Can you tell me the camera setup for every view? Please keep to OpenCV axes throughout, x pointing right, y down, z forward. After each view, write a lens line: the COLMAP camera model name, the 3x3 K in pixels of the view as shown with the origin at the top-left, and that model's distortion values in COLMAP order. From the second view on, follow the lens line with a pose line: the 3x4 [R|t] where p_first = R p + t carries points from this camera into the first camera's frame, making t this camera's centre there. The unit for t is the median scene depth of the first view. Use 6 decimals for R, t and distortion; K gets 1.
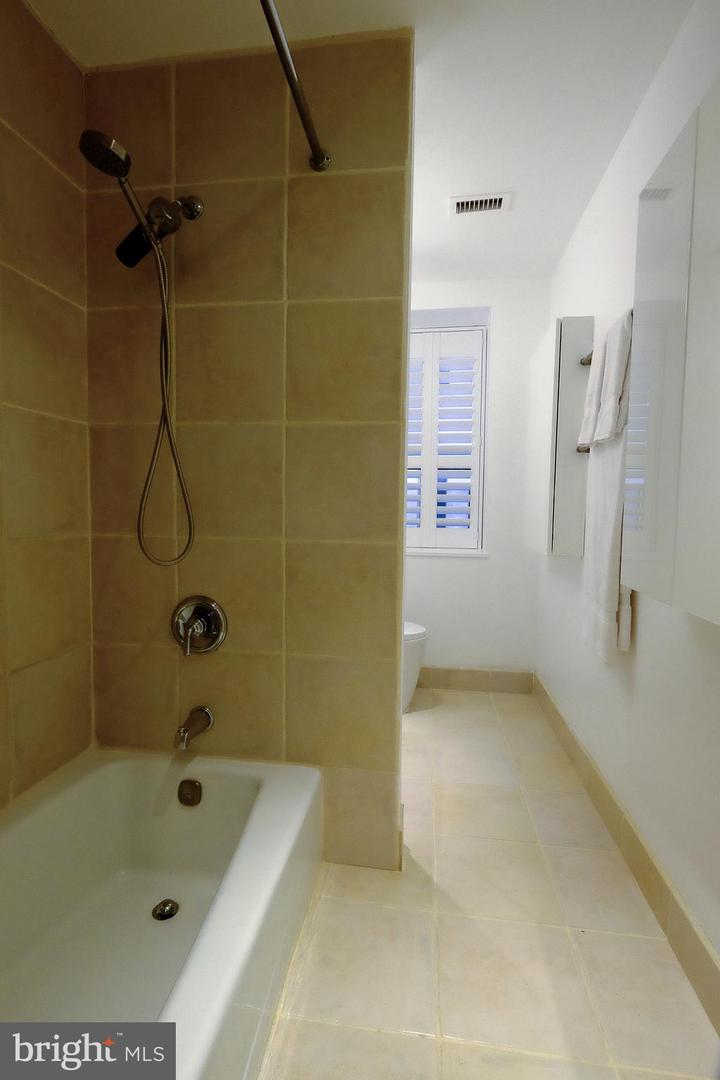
lens RADIAL K [[470.3, 0, 359.5], [0, 470.3, 547.8], [0, 0, 1]] dist [-0.006842, -0.000458]
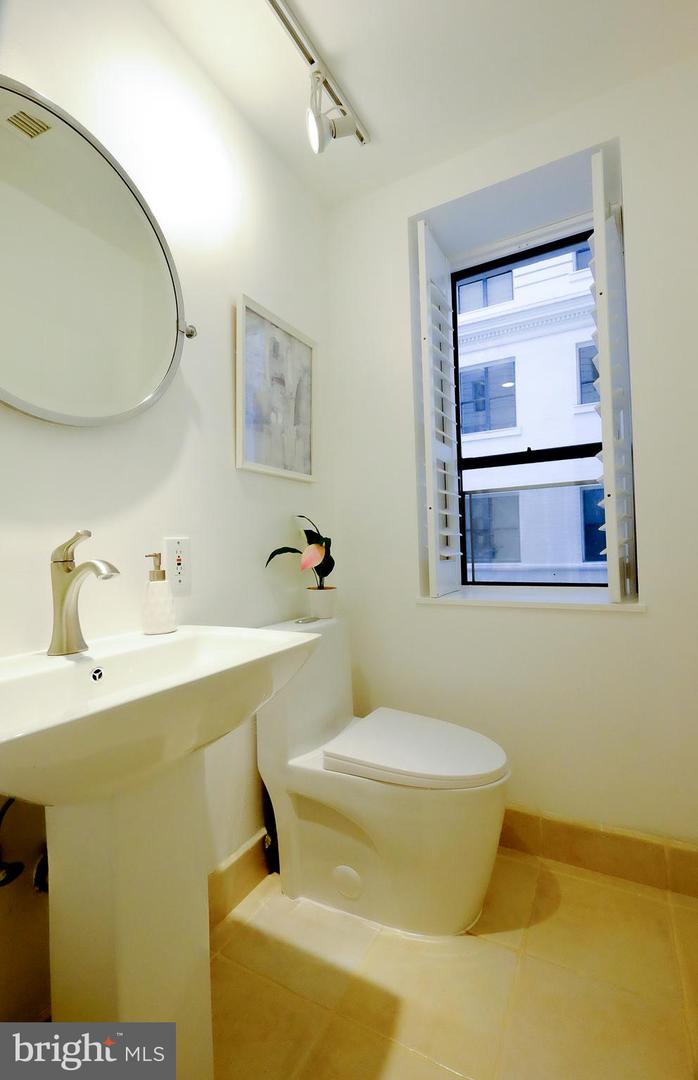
lens RADIAL K [[472.3, 0, 356.3], [0, 472.3, 539.0], [0, 0, 1]] dist [-0.009877, 0.000495]
pose [[0.939106, -0.042941, -0.340934, 0.154035], [0.016290, 0.996609, -0.080655, -0.023000], [0.343242, 0.070190, 0.936621, 0.404899]]
